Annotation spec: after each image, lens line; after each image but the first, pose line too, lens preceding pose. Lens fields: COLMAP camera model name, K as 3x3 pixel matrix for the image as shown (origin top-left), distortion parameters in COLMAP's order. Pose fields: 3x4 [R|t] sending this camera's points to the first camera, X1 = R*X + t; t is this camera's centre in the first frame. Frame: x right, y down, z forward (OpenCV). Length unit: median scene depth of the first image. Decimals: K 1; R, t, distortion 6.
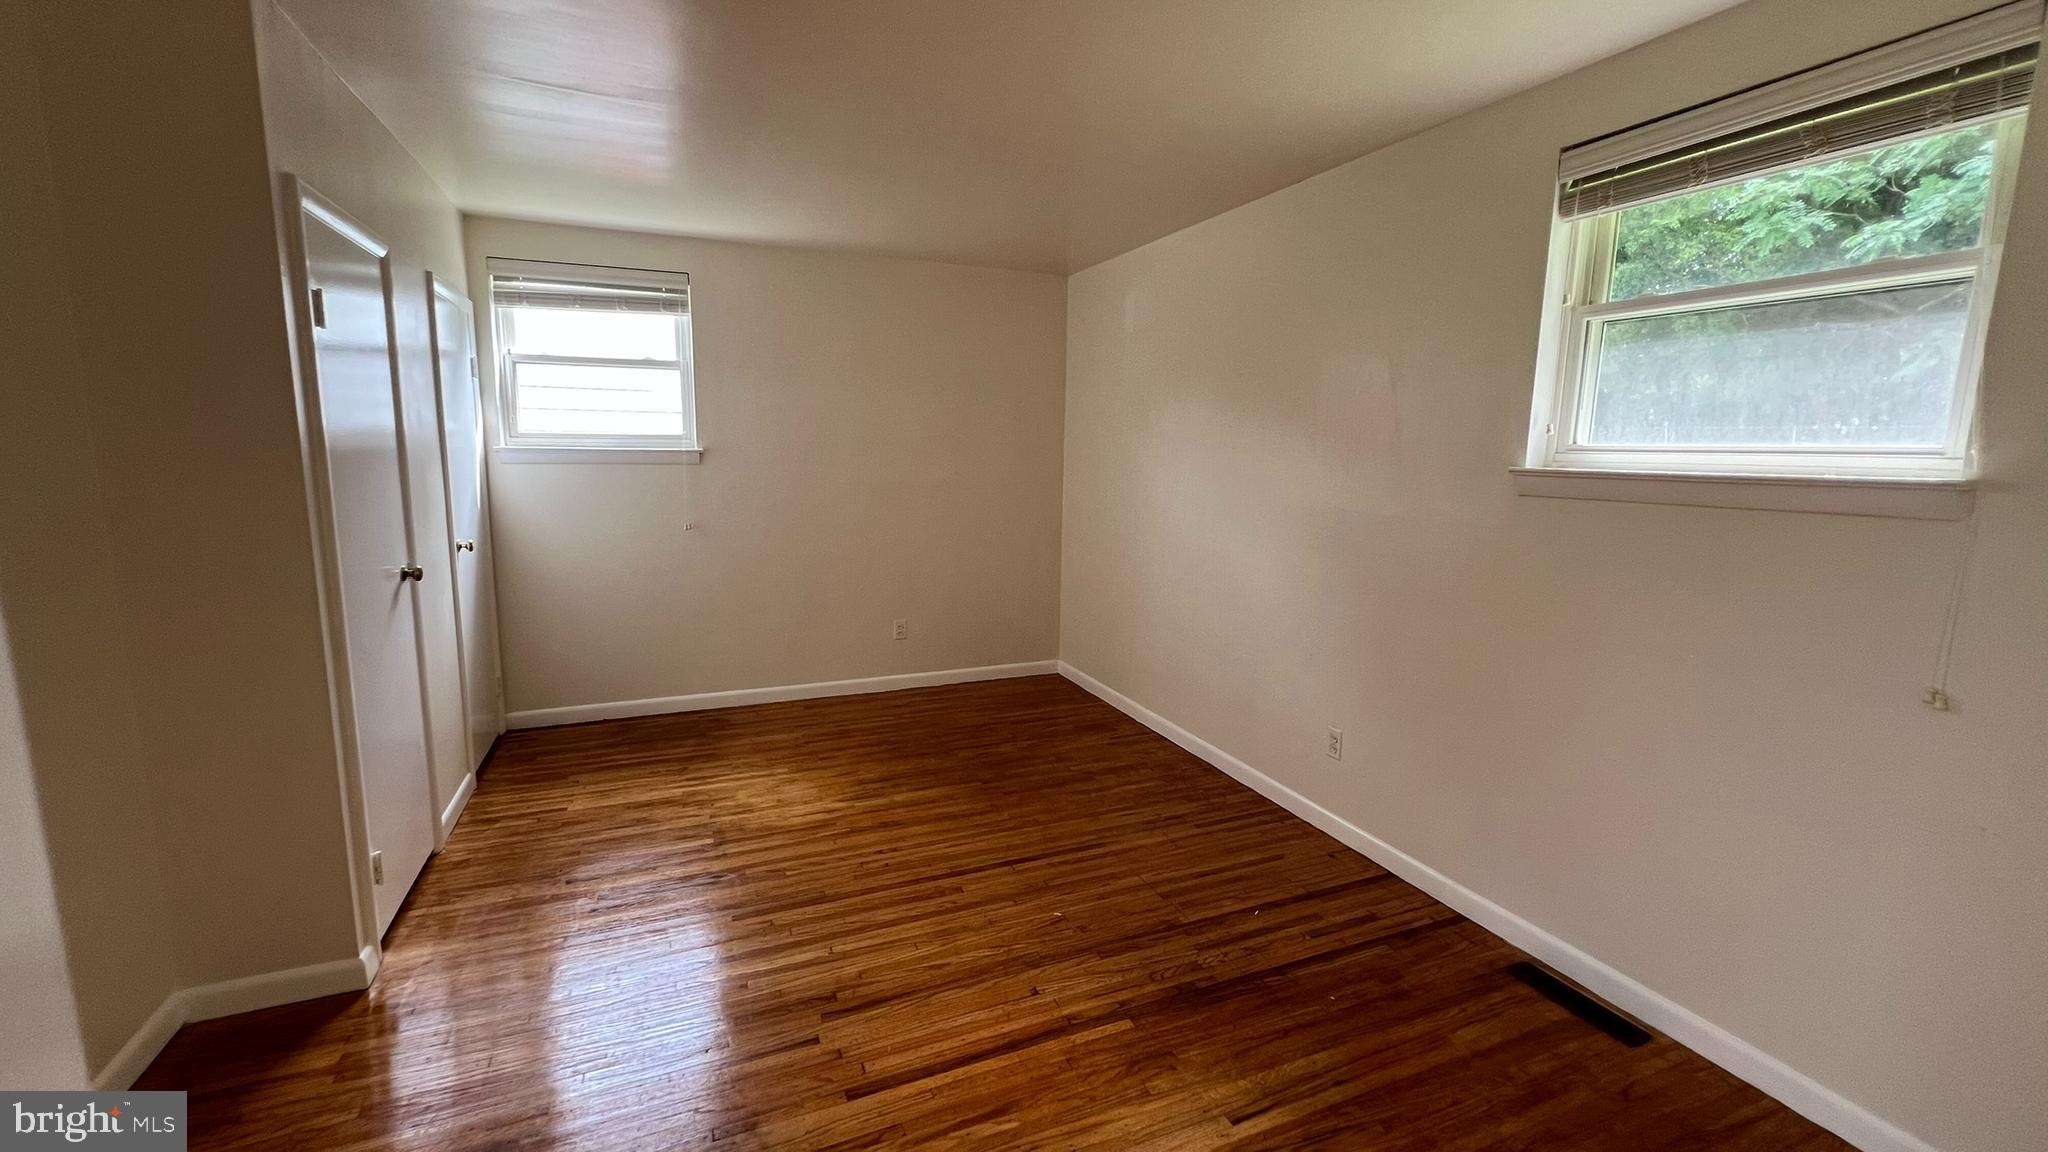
lens RADIAL K [[827.2, 0, 1019.8], [0, 827.2, 569.2], [0, 0, 1]] dist [-0.002002, -0.000285]
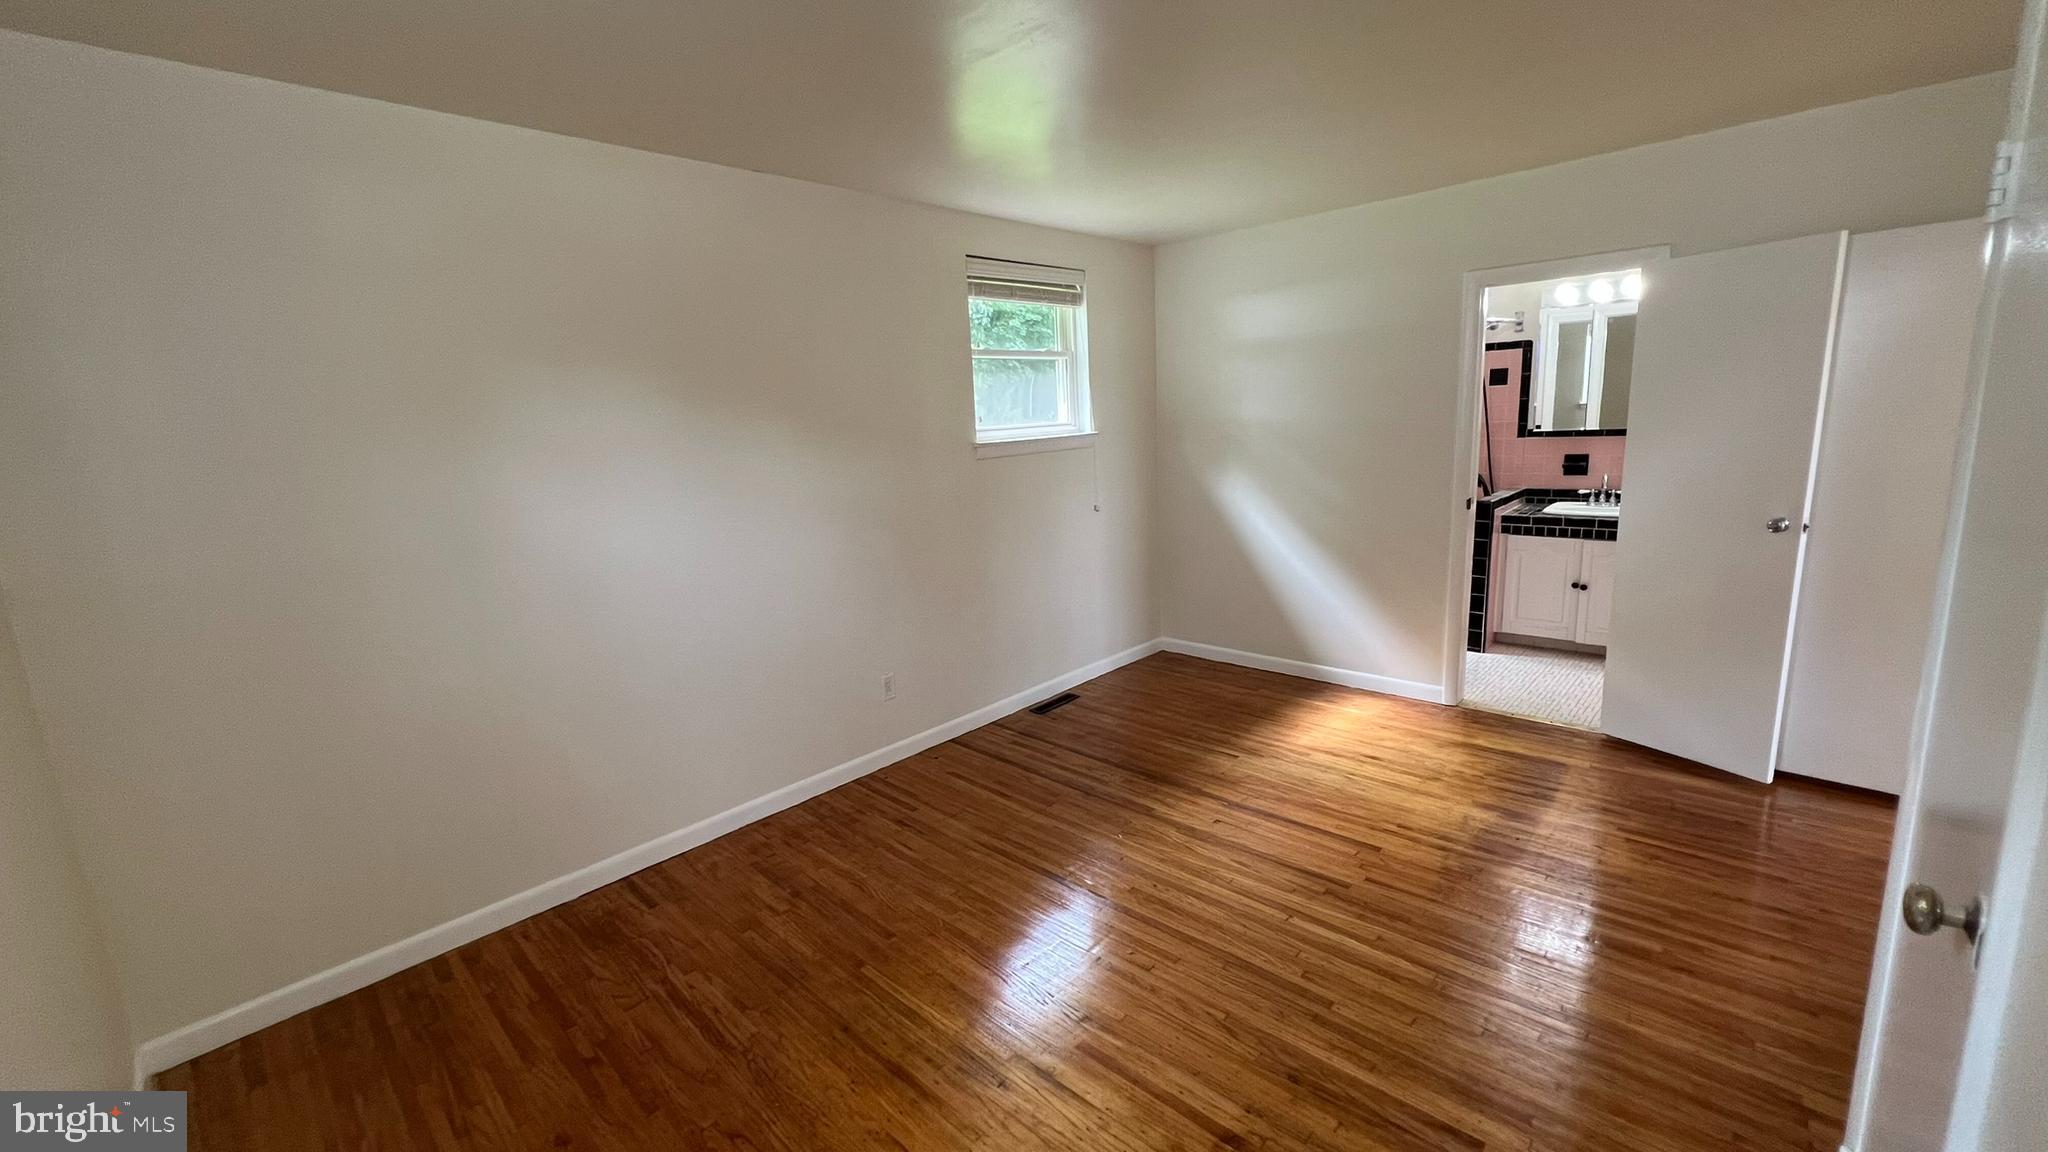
lens RADIAL K [[827.2, 0, 1019.8], [0, 827.2, 569.2], [0, 0, 1]] dist [-0.002002, -0.000285]
pose [[-0.401585, -0.166950, 0.900476, -0.732634], [0.179401, 0.949854, 0.256112, -0.220445], [-0.898078, 0.264397, -0.351496, 1.186833]]
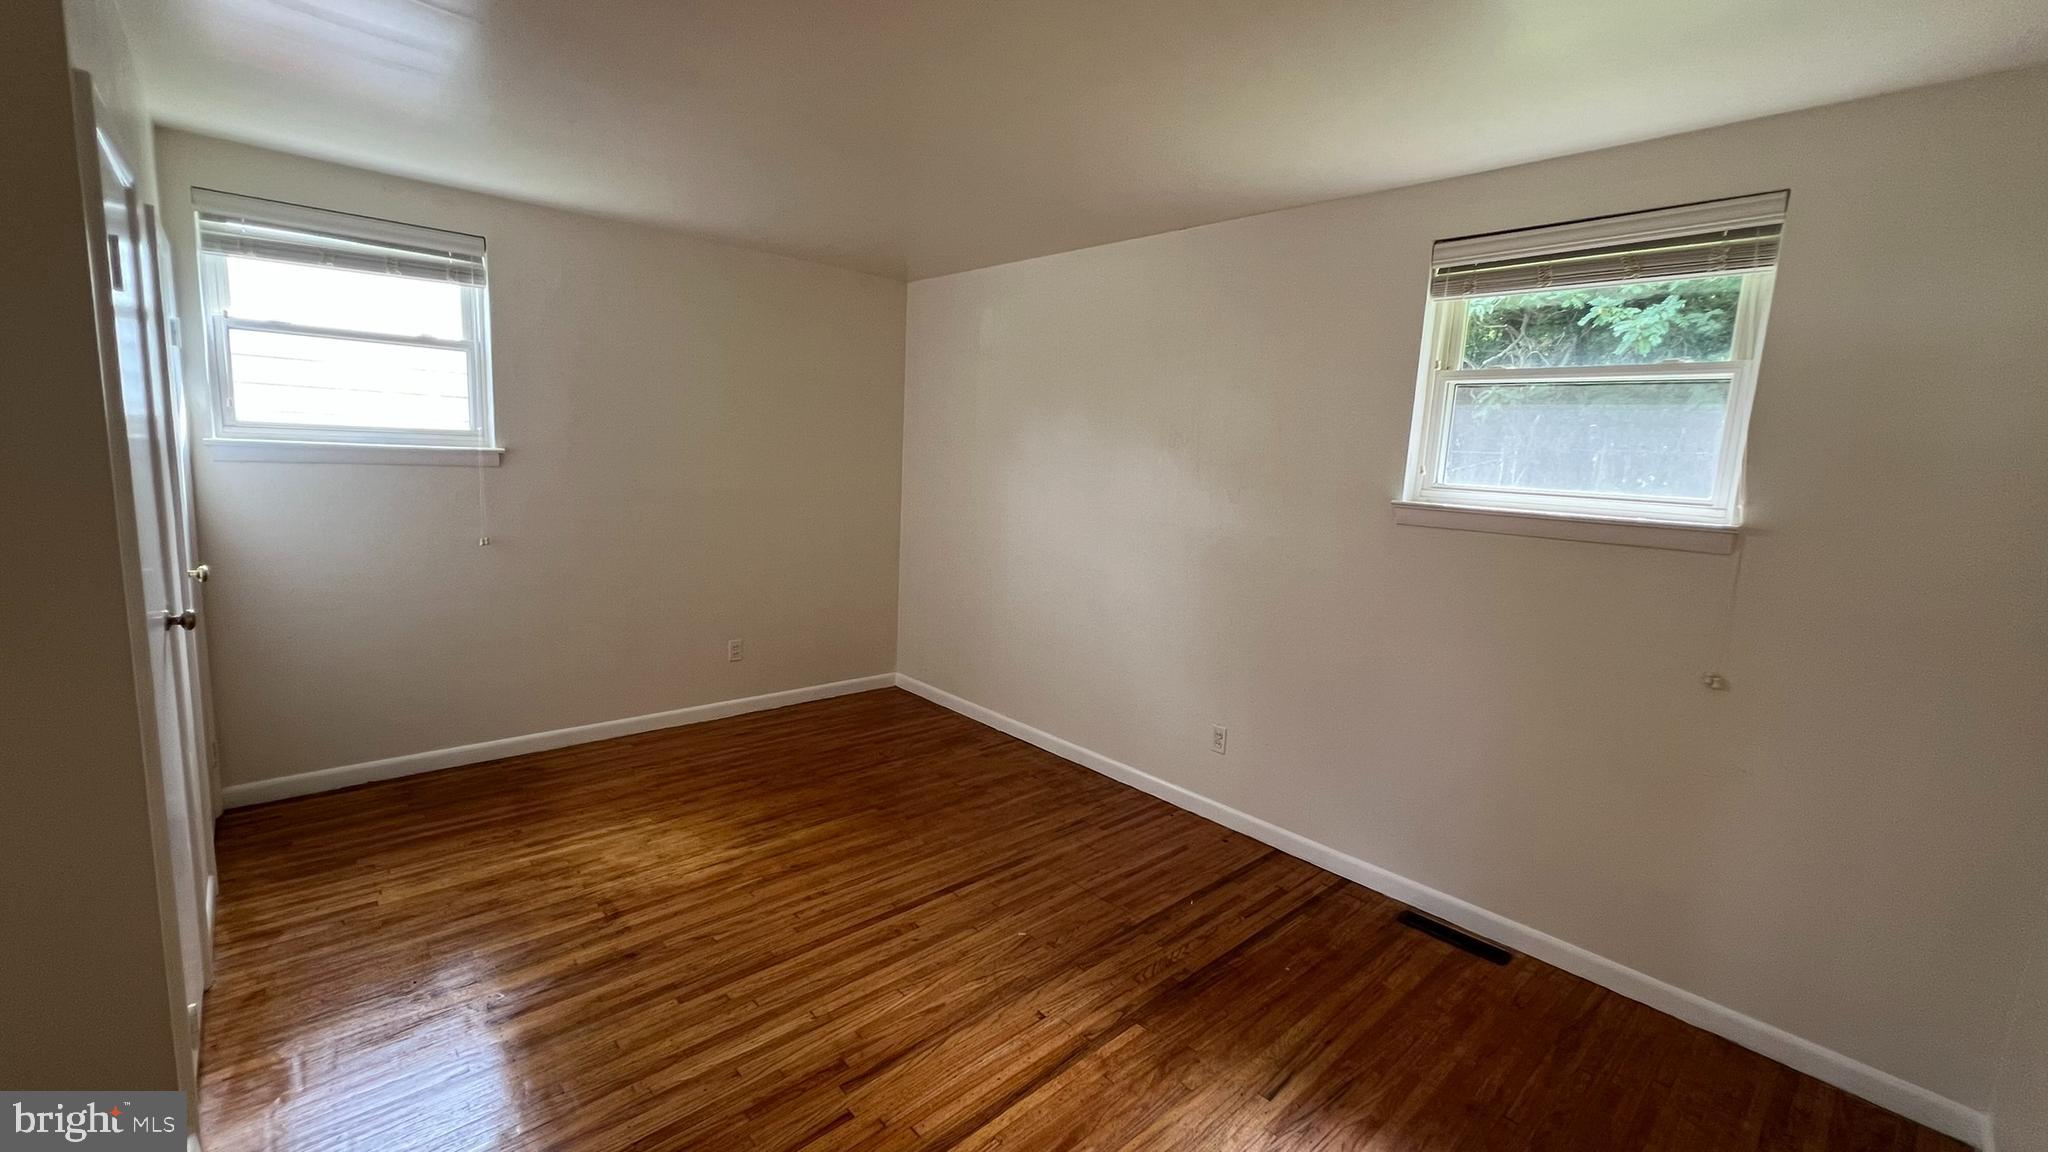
lens RADIAL K [[825.2, 0, 1024.3], [0, 825.2, 573.3], [0, 0, 1]] dist [-0.001113, 0.000231]
pose [[0.940098, -0.016994, 0.340481, -0.237432], [0.013774, 0.999835, 0.011873, -0.030120], [-0.340626, -0.006472, 0.940176, 0.043199]]
